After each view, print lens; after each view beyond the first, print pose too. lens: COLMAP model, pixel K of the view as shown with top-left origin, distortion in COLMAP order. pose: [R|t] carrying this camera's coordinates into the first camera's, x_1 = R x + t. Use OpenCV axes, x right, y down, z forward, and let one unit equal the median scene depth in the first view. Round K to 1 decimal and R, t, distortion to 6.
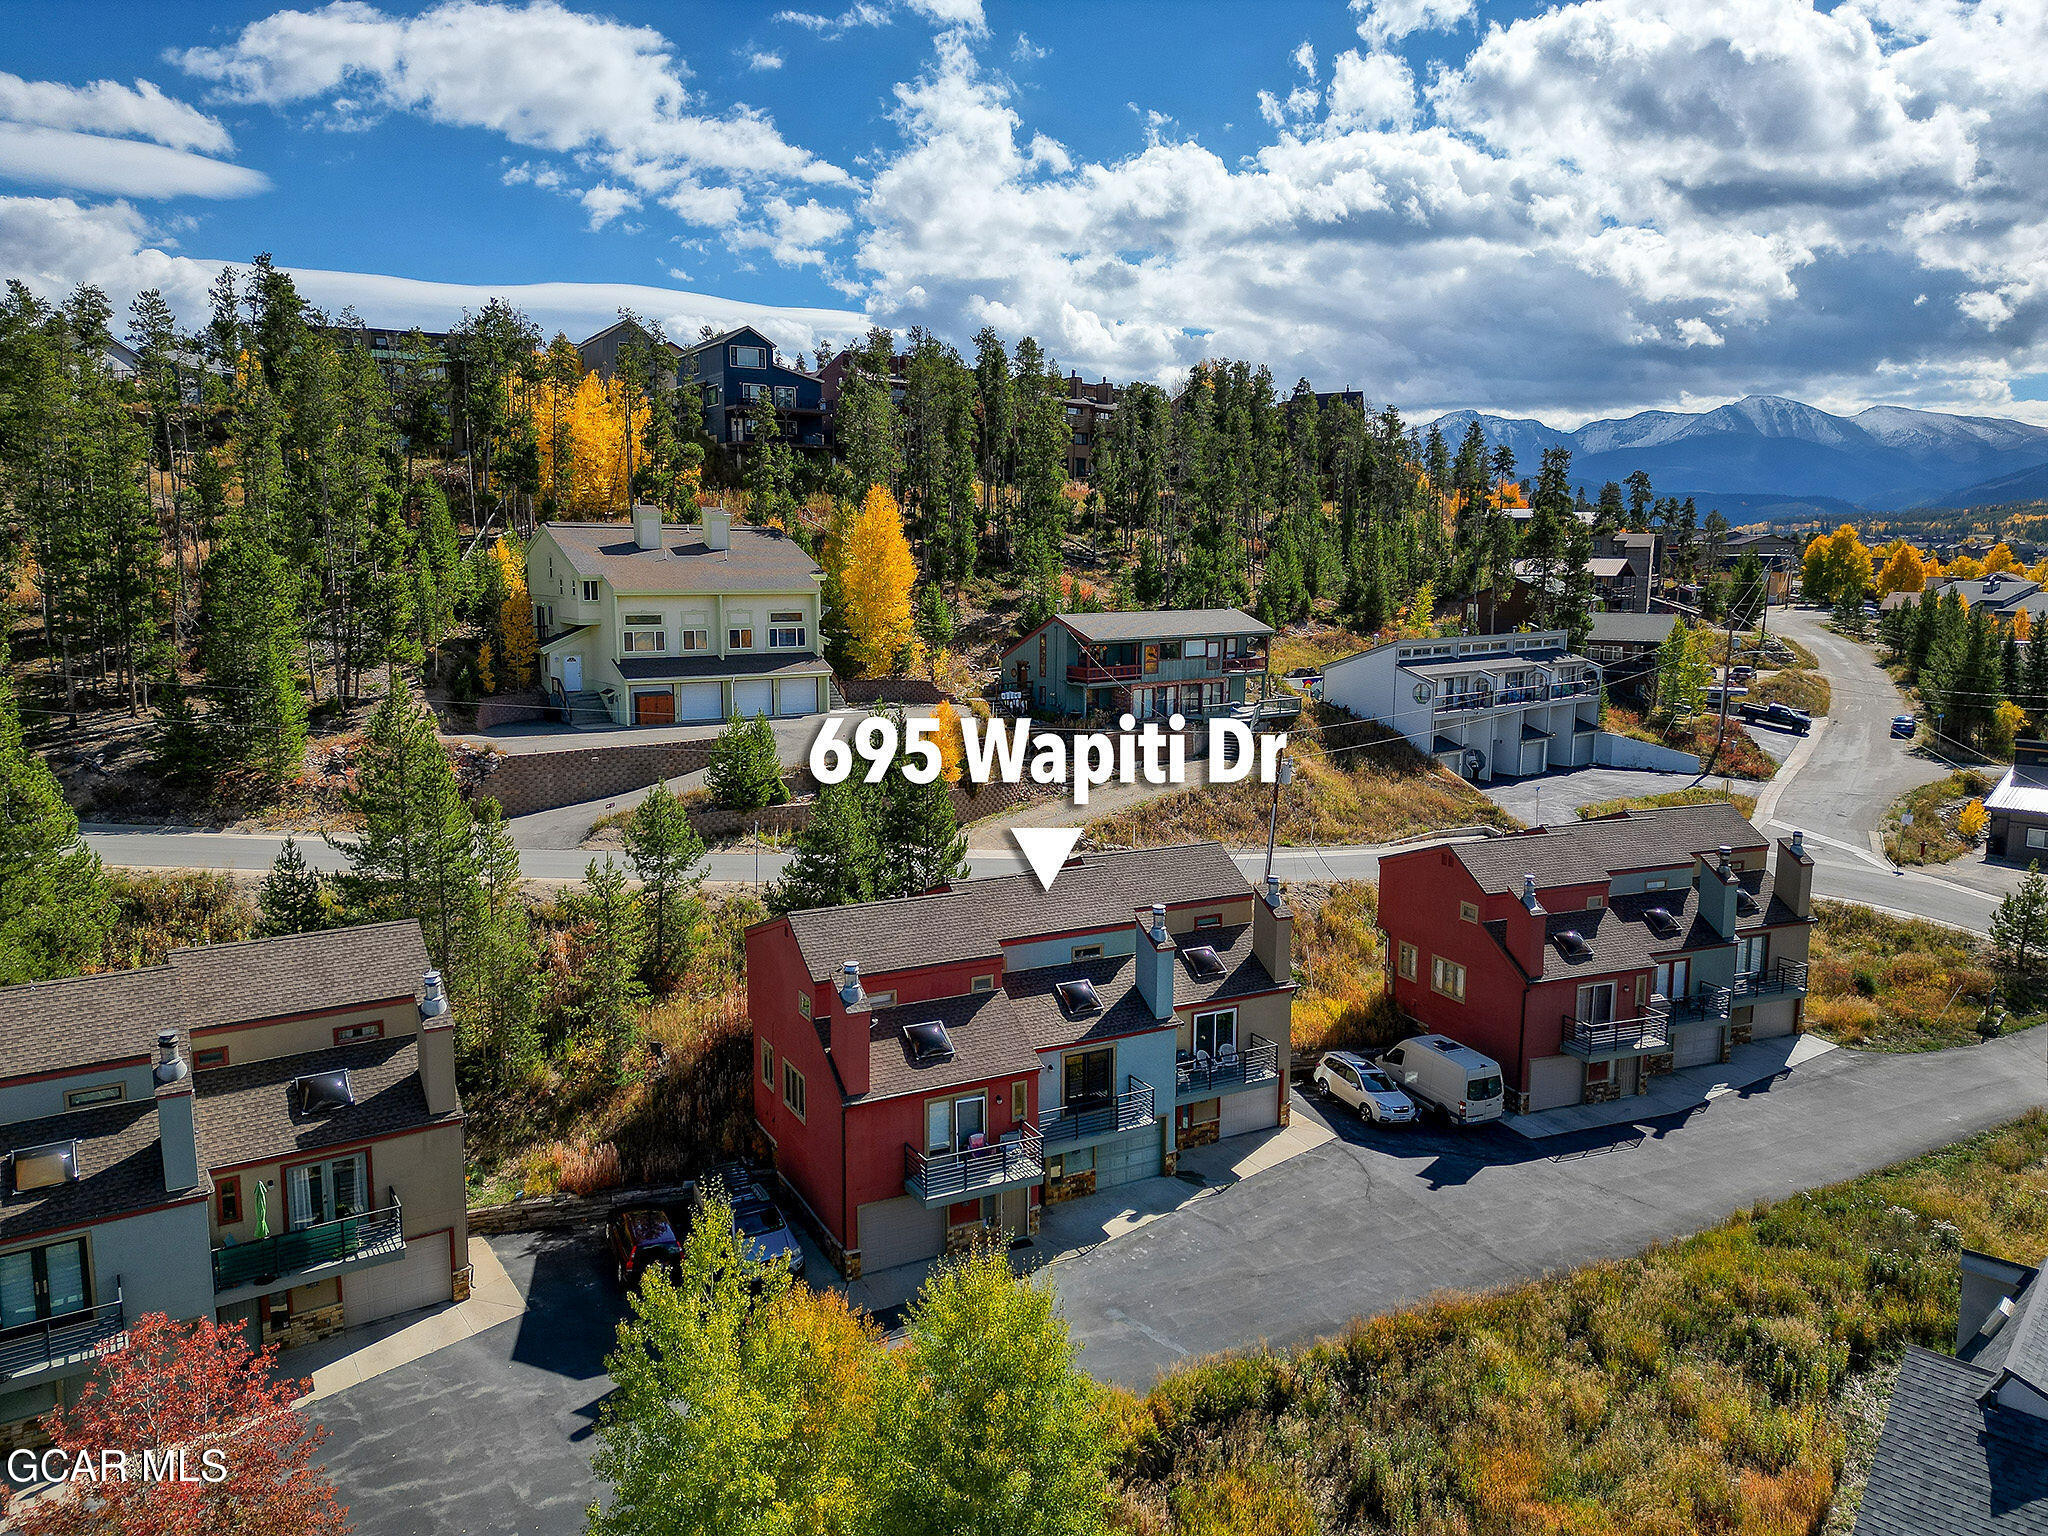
lens RADIAL K [[1487.3, 0, 1021.2], [0, 1487.3, 811.2], [0, 0, 1]] dist [0.091434, -0.003299]
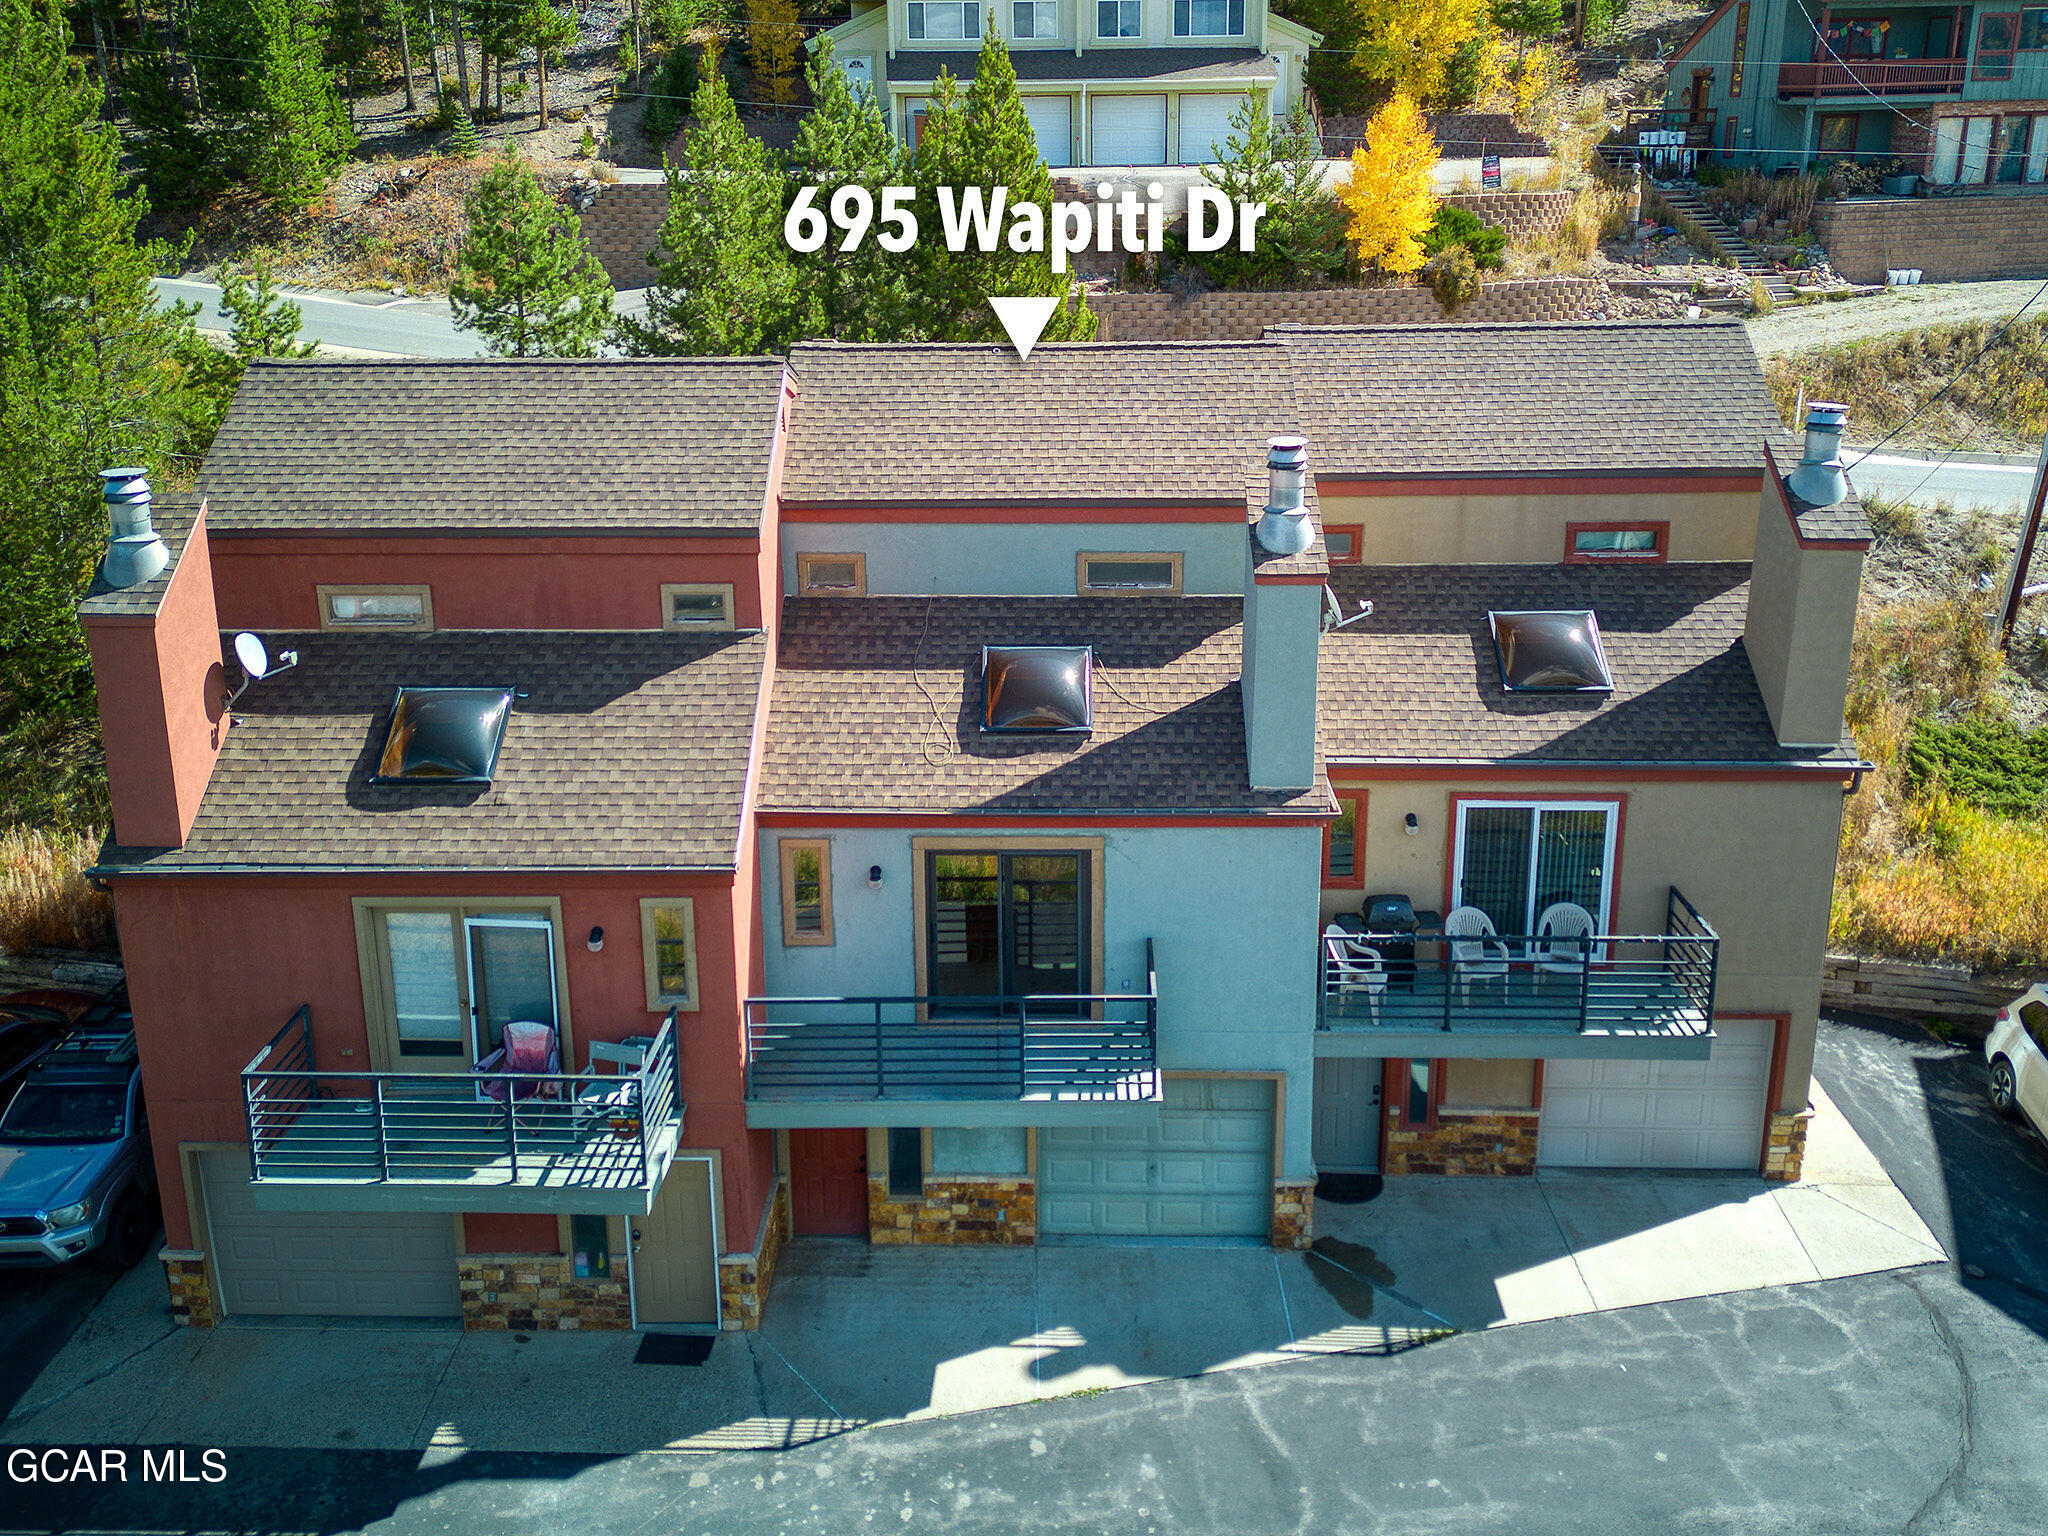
lens RADIAL K [[1824.4, 0, 1014.3], [0, 1824.4, 642.2], [0, 0, 1]] dist [0.124735, -0.198813]
pose [[0.864564, 0.122112, -0.487461, 0.147279], [-0.075649, 0.990599, 0.113979, 0.040531], [0.496796, -0.061666, 0.865673, 0.388444]]
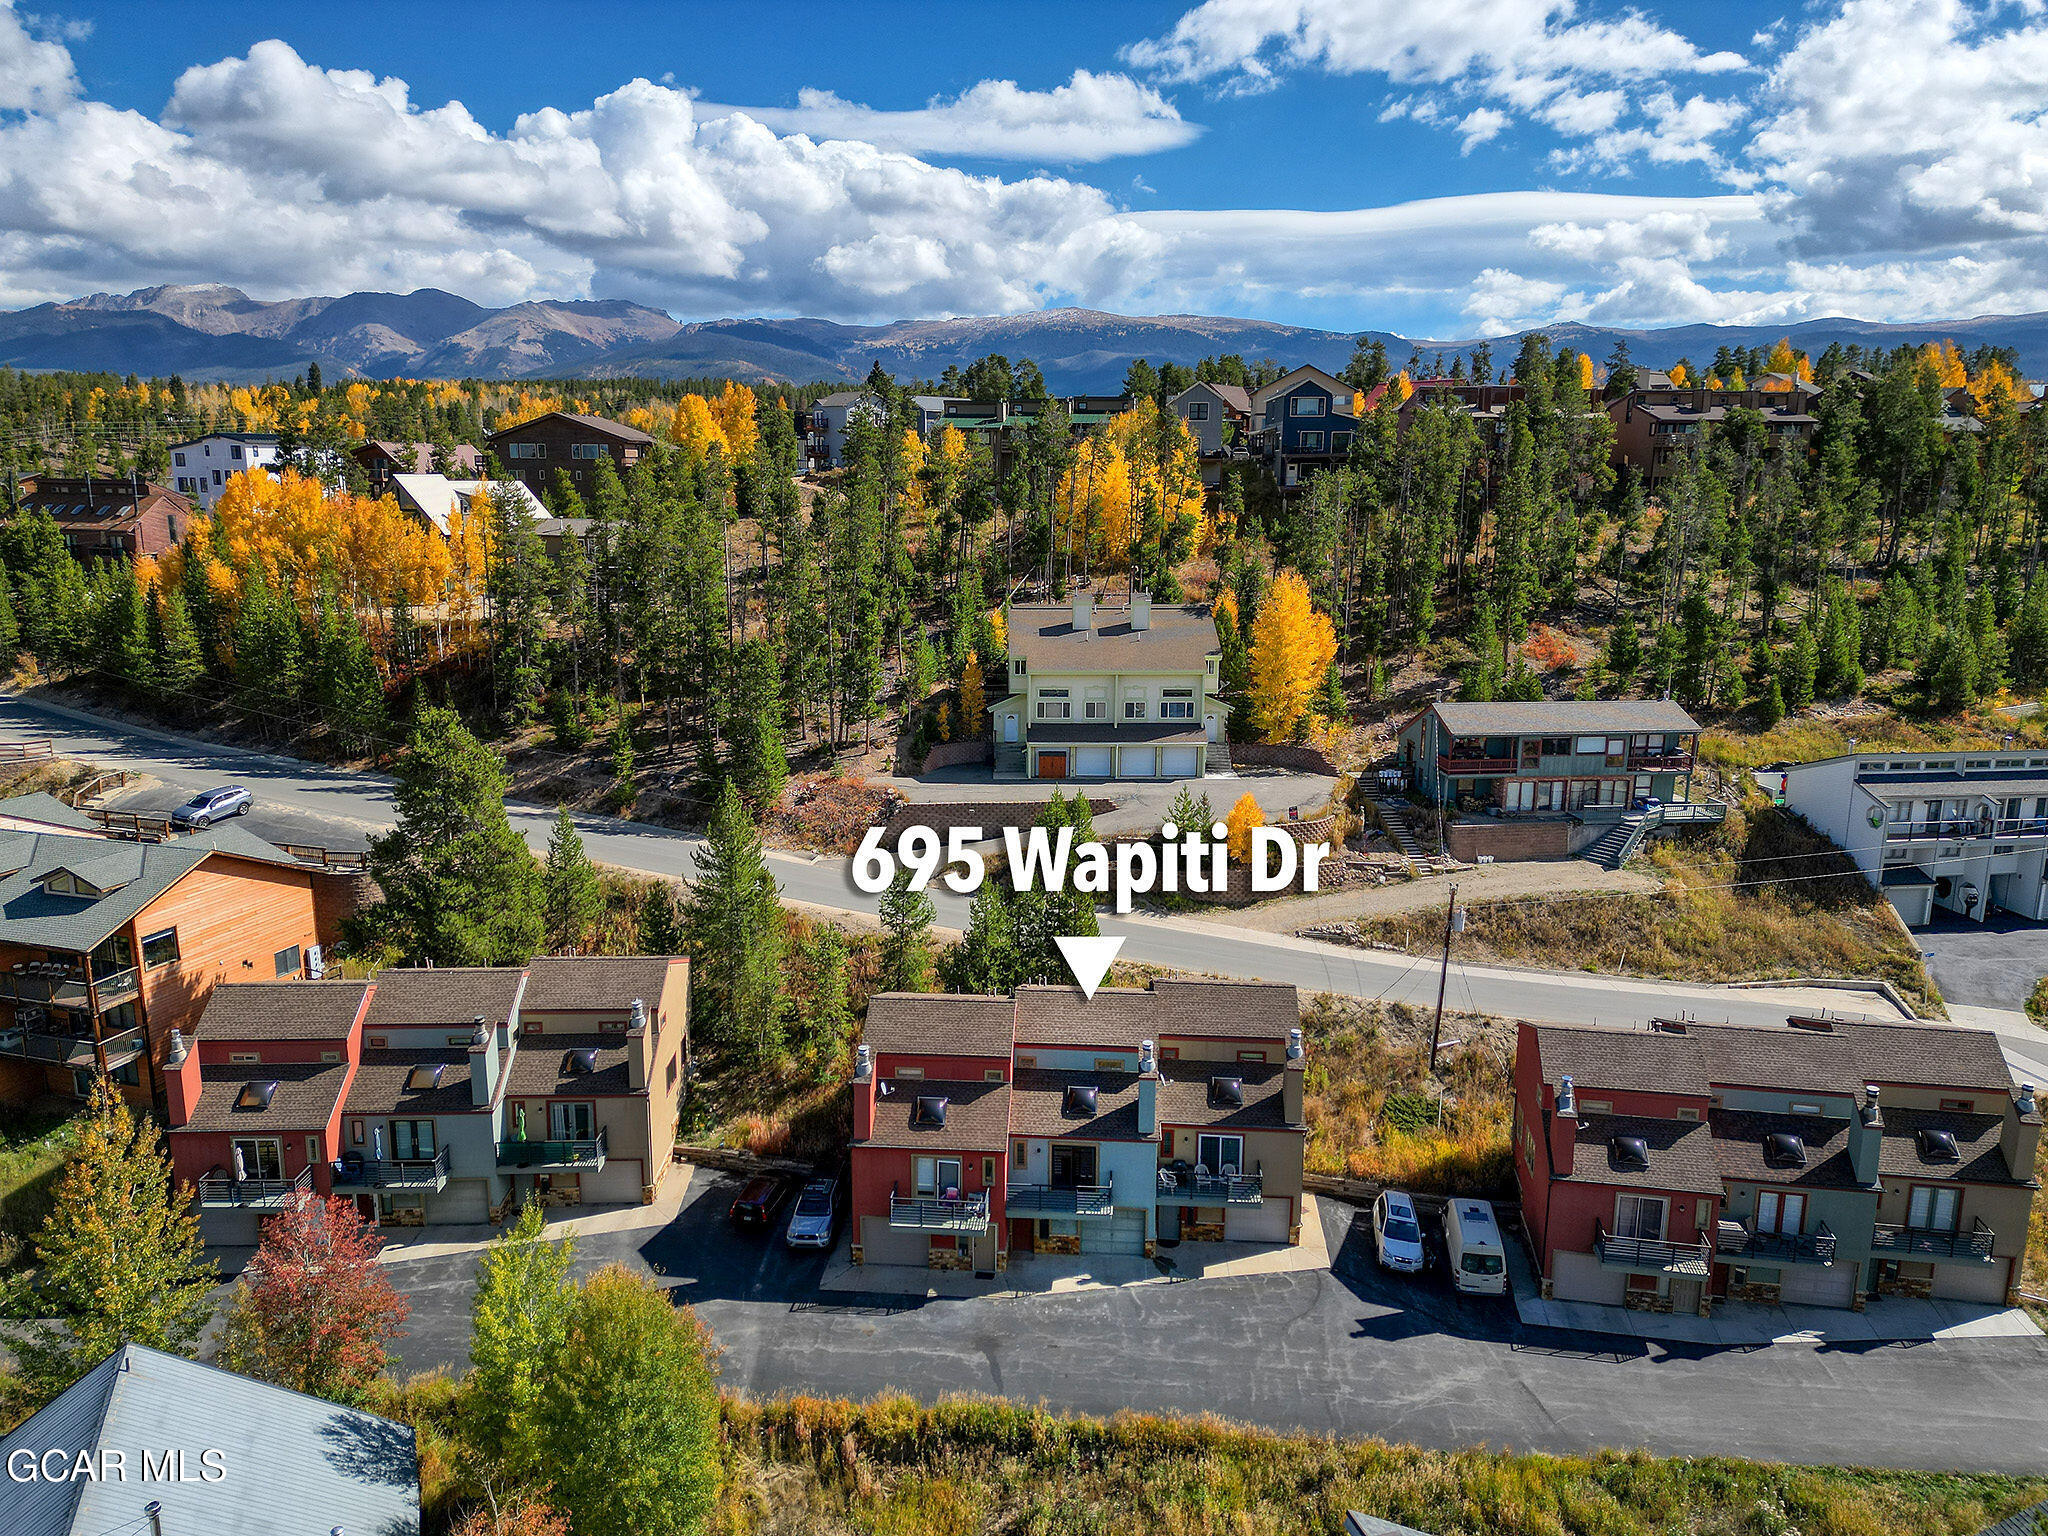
lens RADIAL K [[1526.4, 0, 992.4], [0, 1526.4, 738.7], [0, 0, 1]] dist [0.056795, -0.006224]
pose [[0.829498, 0.103364, -0.548861, 0.406678], [-0.092792, 0.994572, 0.047065, -0.145633], [0.550747, 0.011889, 0.834588, -0.084989]]
